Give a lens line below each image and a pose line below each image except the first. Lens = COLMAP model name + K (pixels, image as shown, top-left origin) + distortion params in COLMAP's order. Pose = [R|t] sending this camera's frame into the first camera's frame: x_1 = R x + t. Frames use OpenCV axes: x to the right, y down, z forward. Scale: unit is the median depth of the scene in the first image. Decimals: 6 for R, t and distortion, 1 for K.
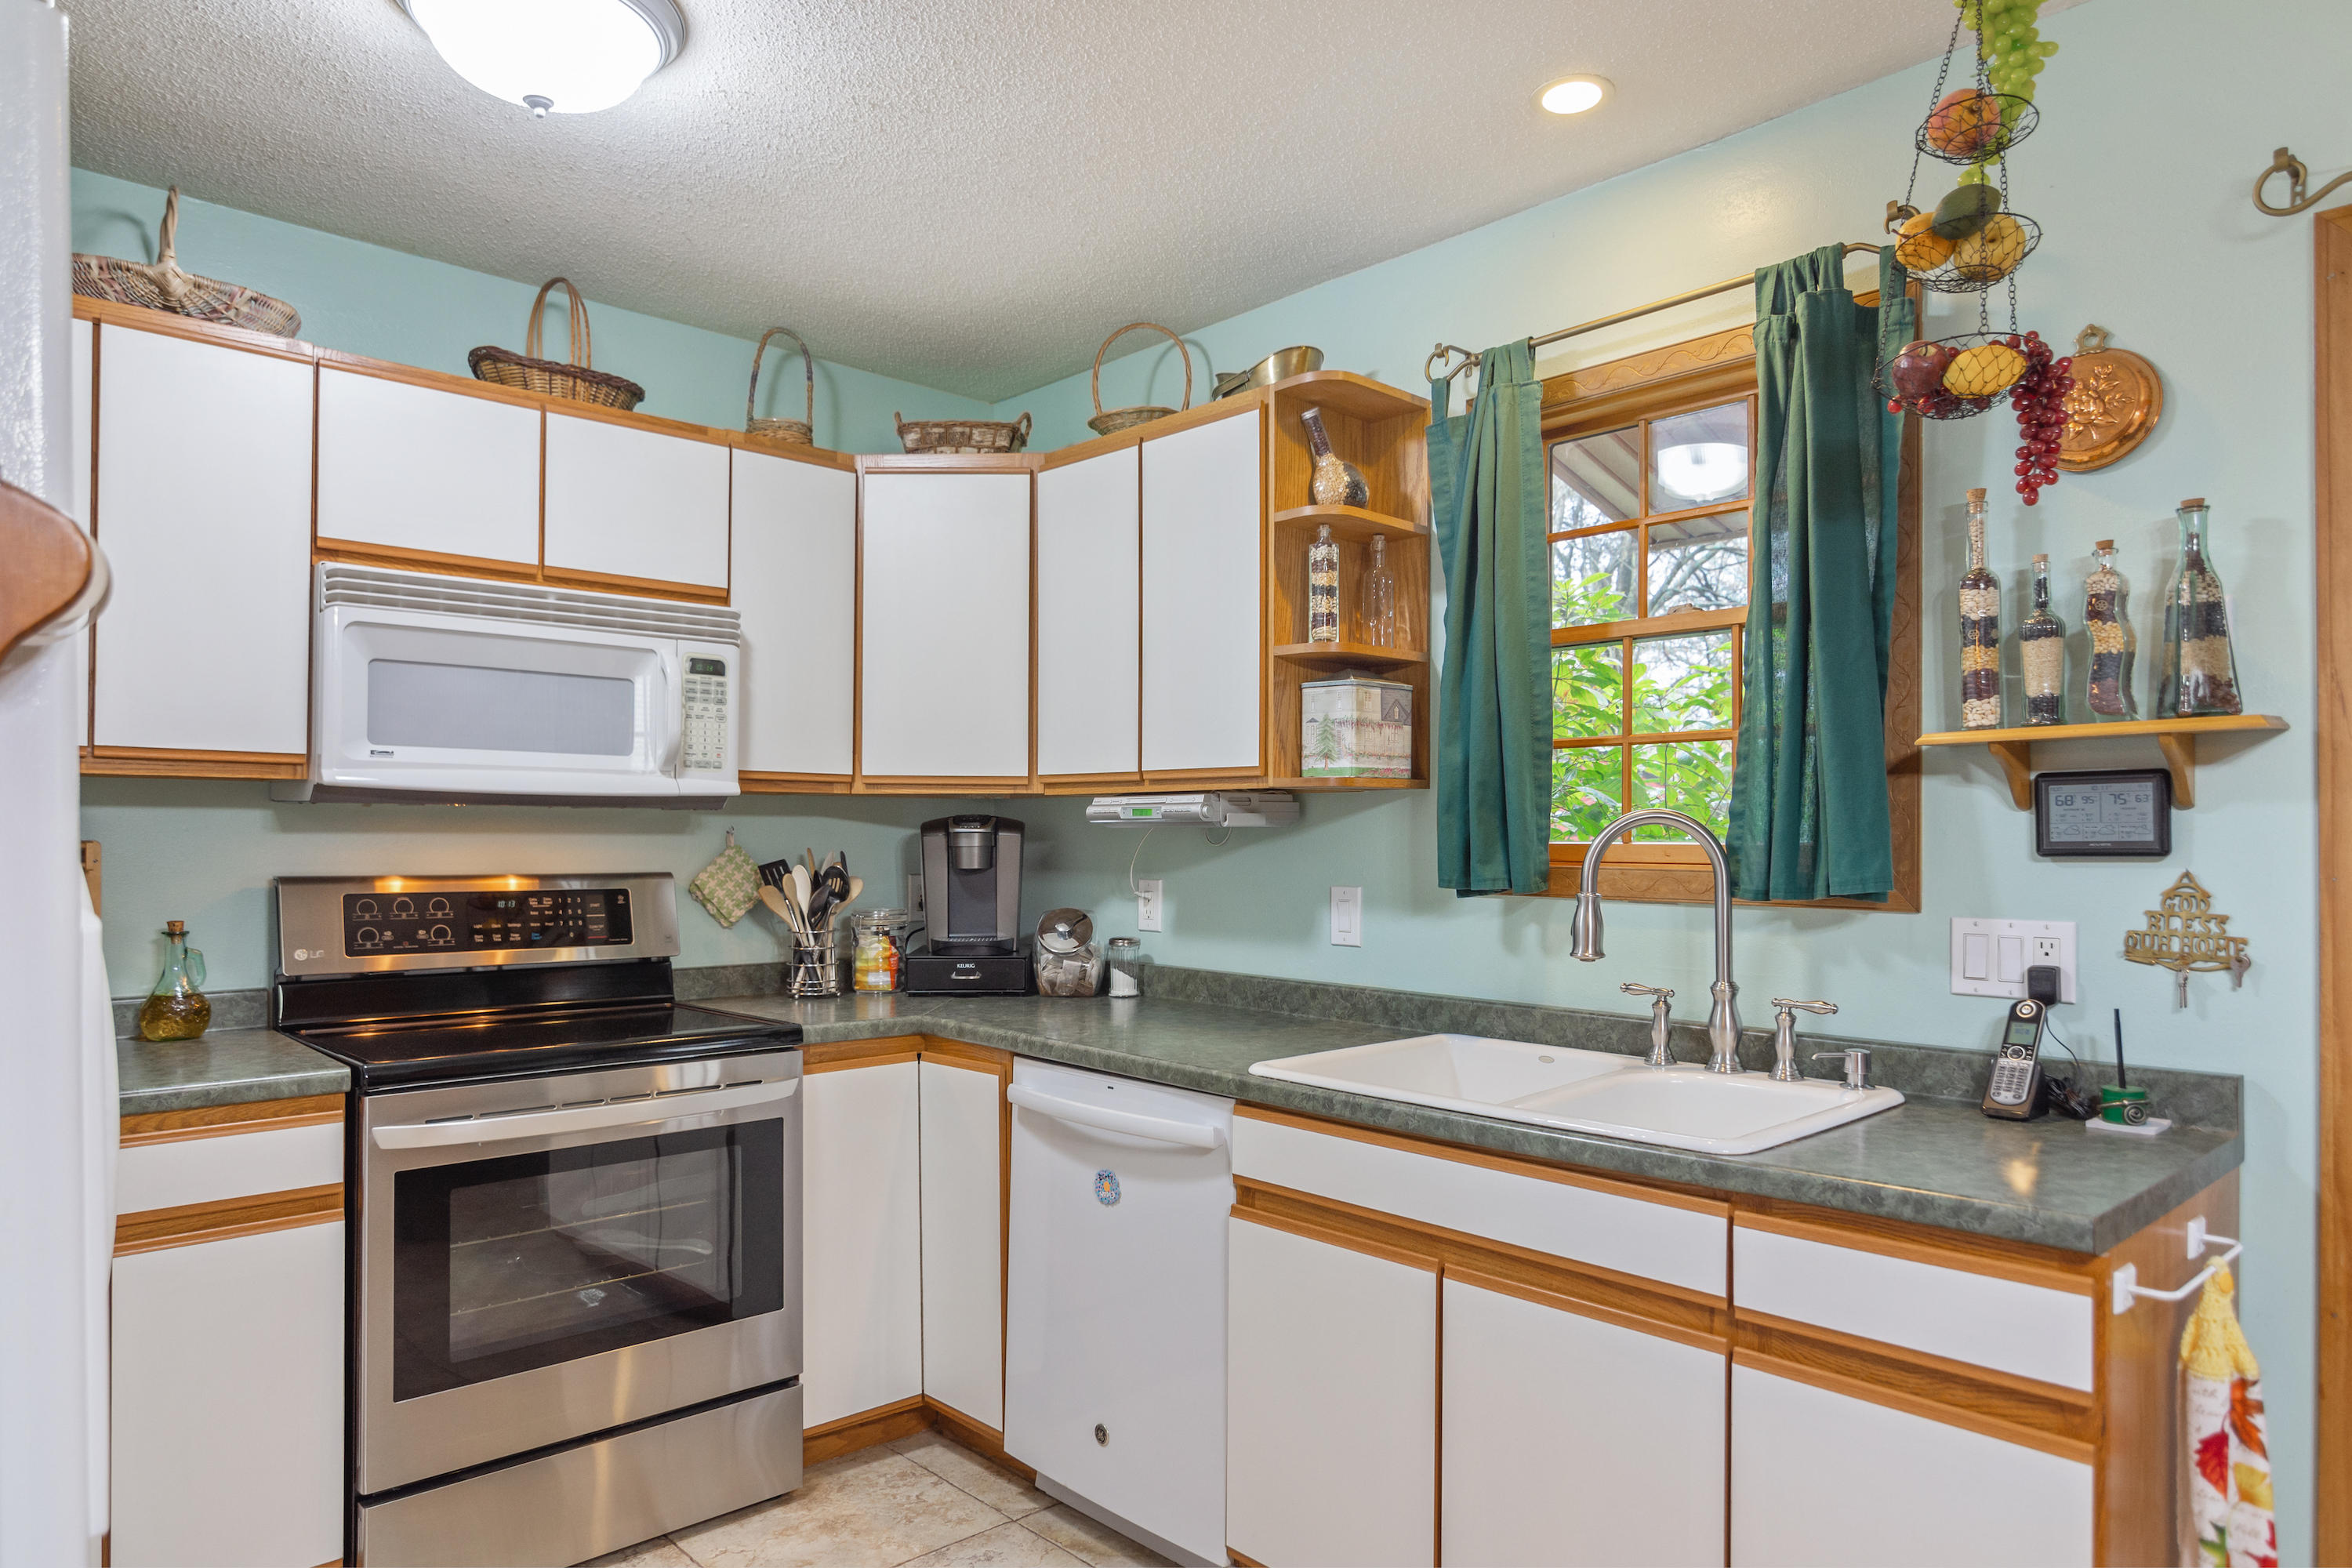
lens RADIAL K [[1412.1, 0, 1171.0], [0, 1412.1, 833.8], [0, 0, 1]] dist [0.008583, 0.001924]
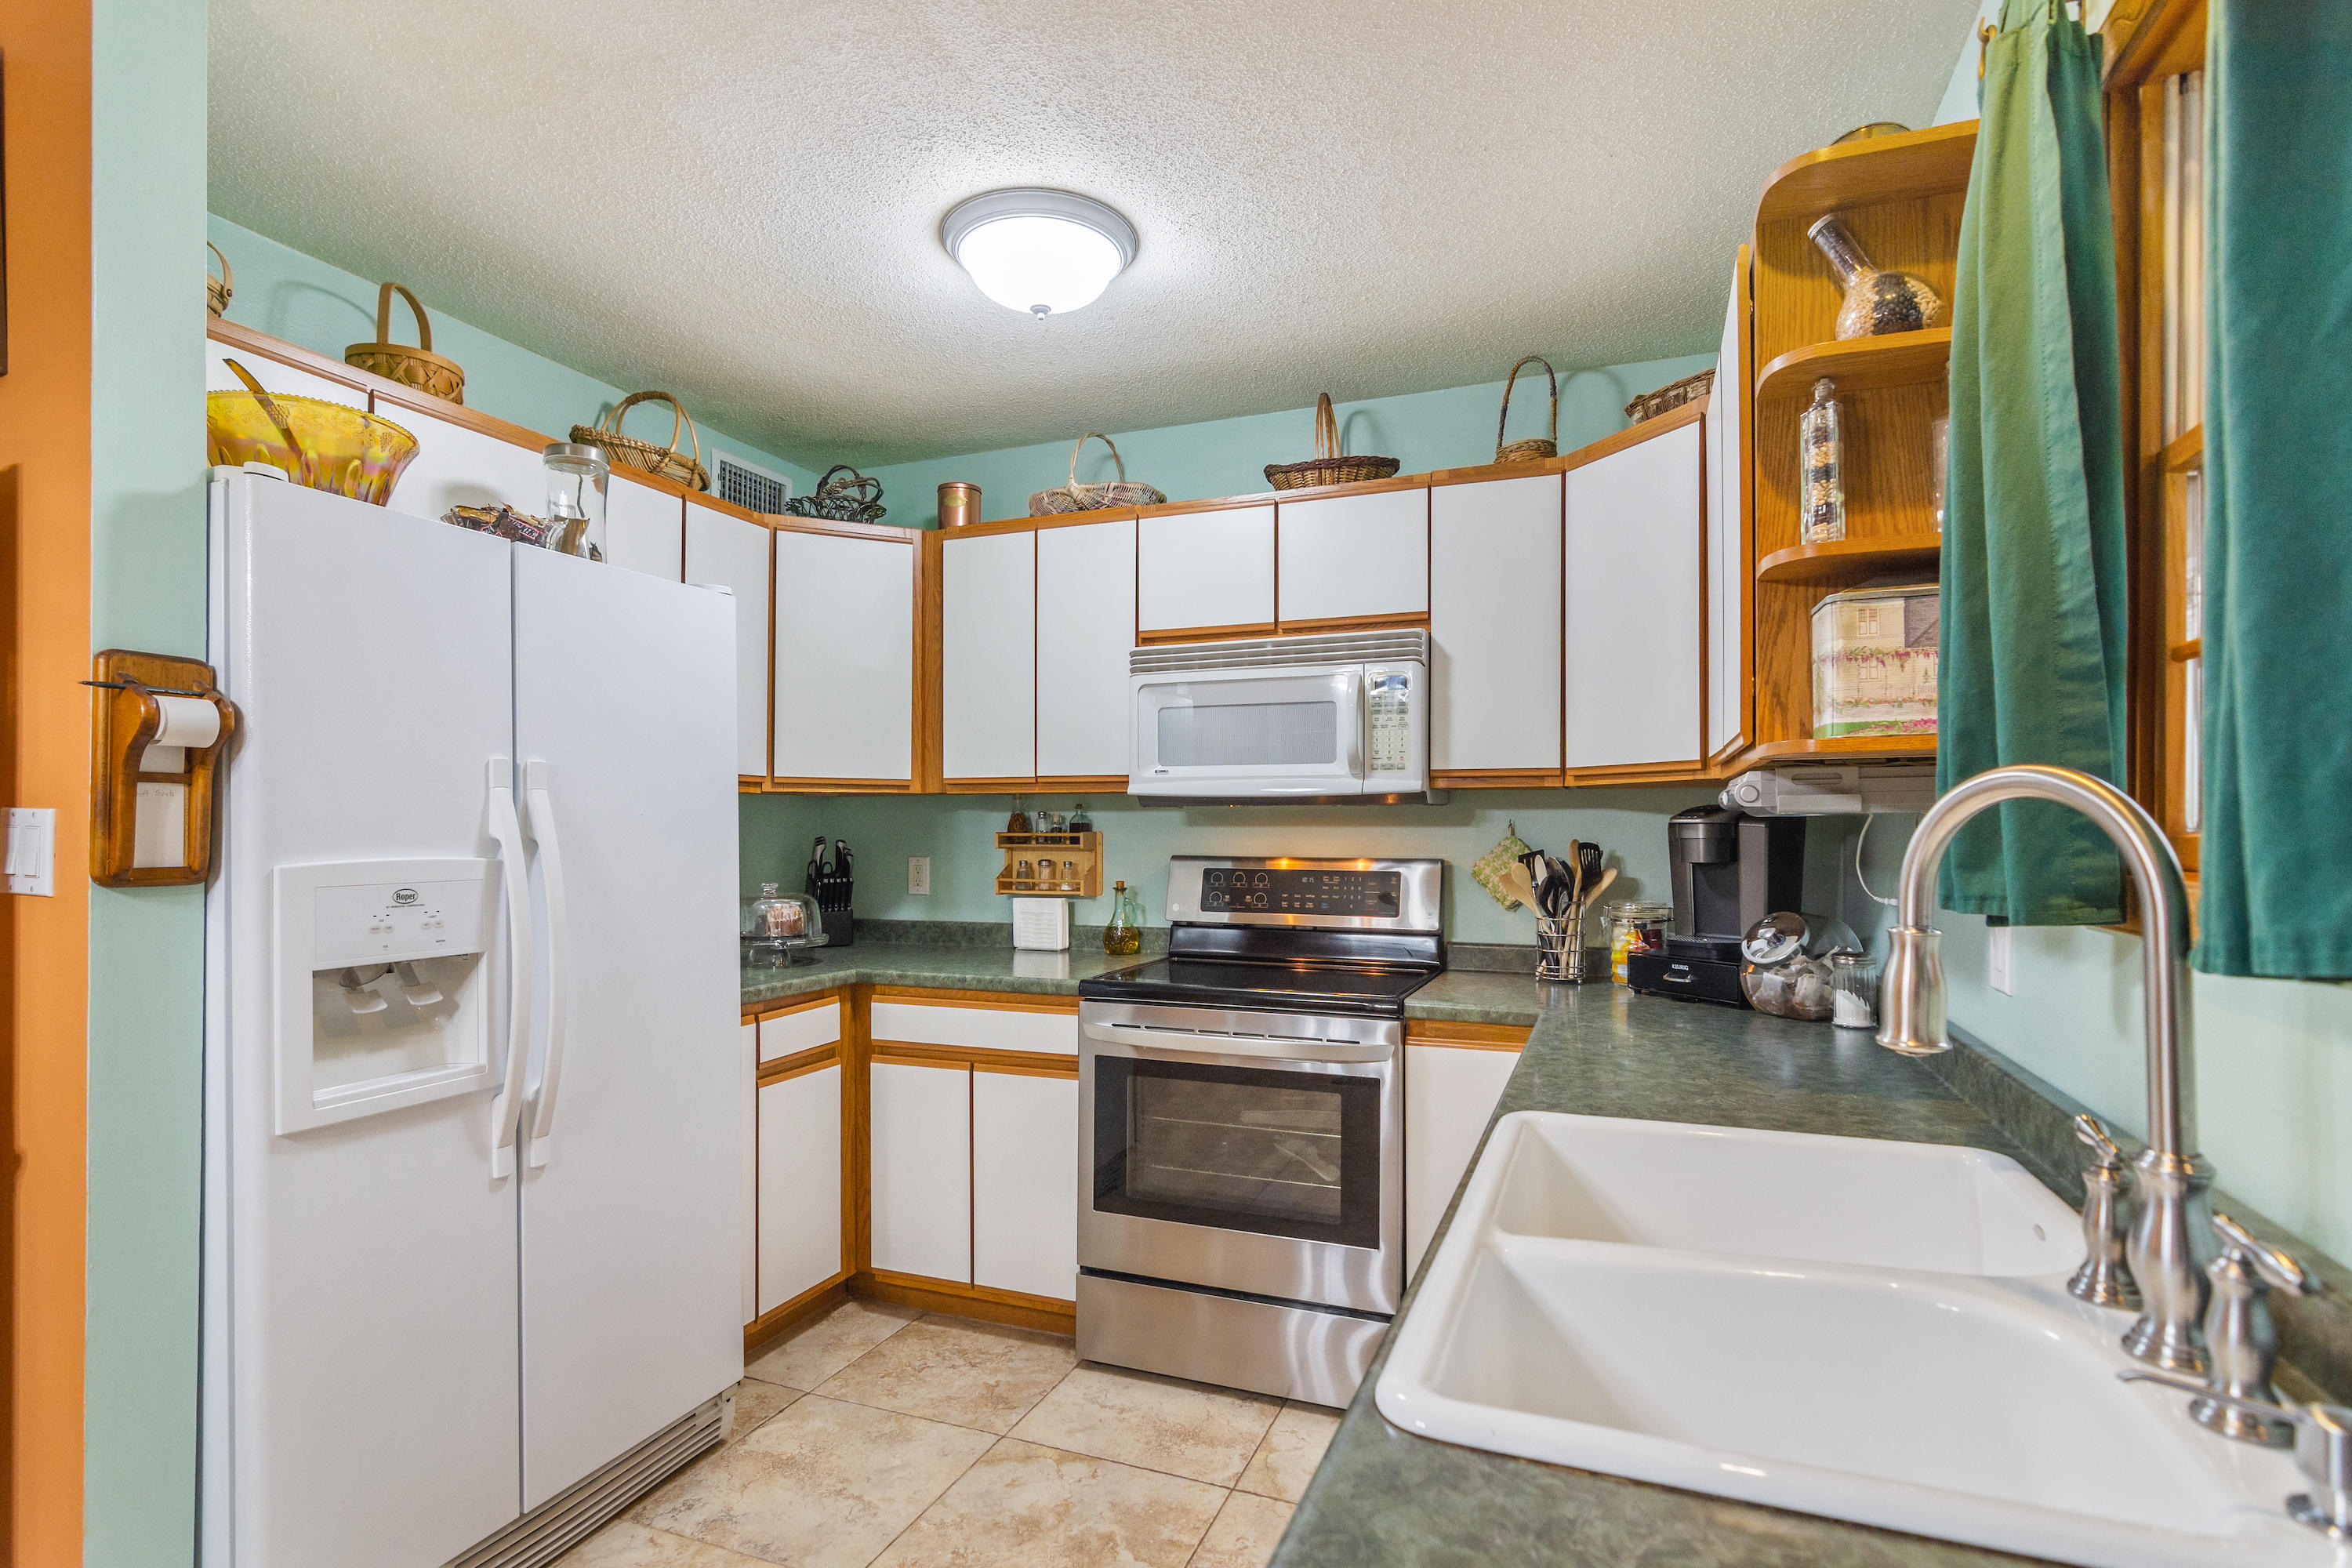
lens RADIAL K [[1142.9, 0, 1177.2], [0, 1142.9, 823.5], [0, 0, 1]] dist [-0.000041, 0.001551]
pose [[0.434479, -0.006965, -0.900655, 0.492301], [0.001373, 0.999974, -0.007071, 0.004926], [0.900681, 0.001835, 0.434477, 0.479690]]
